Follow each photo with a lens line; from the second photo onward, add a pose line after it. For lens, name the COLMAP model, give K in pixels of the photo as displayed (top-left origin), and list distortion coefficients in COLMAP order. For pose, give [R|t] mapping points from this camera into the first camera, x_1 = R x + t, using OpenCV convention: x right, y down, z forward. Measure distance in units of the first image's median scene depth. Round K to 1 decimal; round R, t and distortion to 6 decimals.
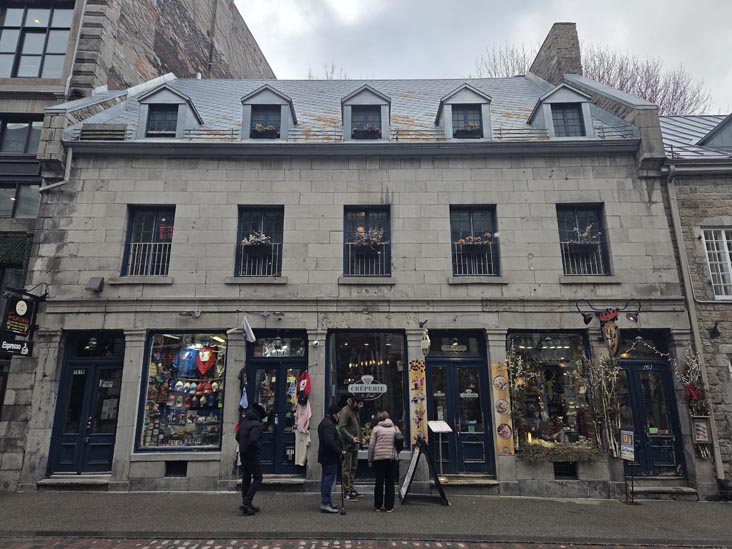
lens RADIAL K [[504.7, 0, 365.4], [0, 504.7, 281.1], [0, 0, 1]] dist [0.050951, -0.013777]
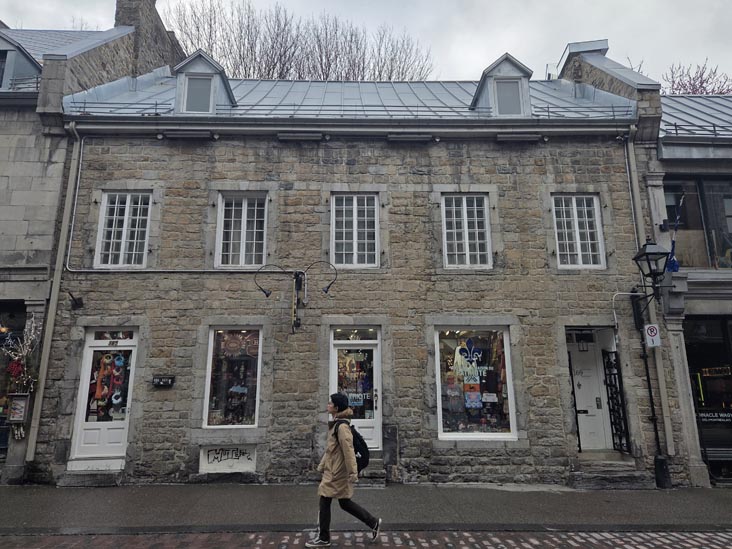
lens RADIAL K [[504.7, 0, 364.9], [0, 504.7, 267.6], [0, 0, 1]] dist [0.050951, -0.013777]
pose [[0.999582, 0.004011, 0.028640, 1.095670], [-0.005118, 0.999238, 0.038689, -0.003676], [-0.028462, -0.038820, 0.998841, 0.056401]]
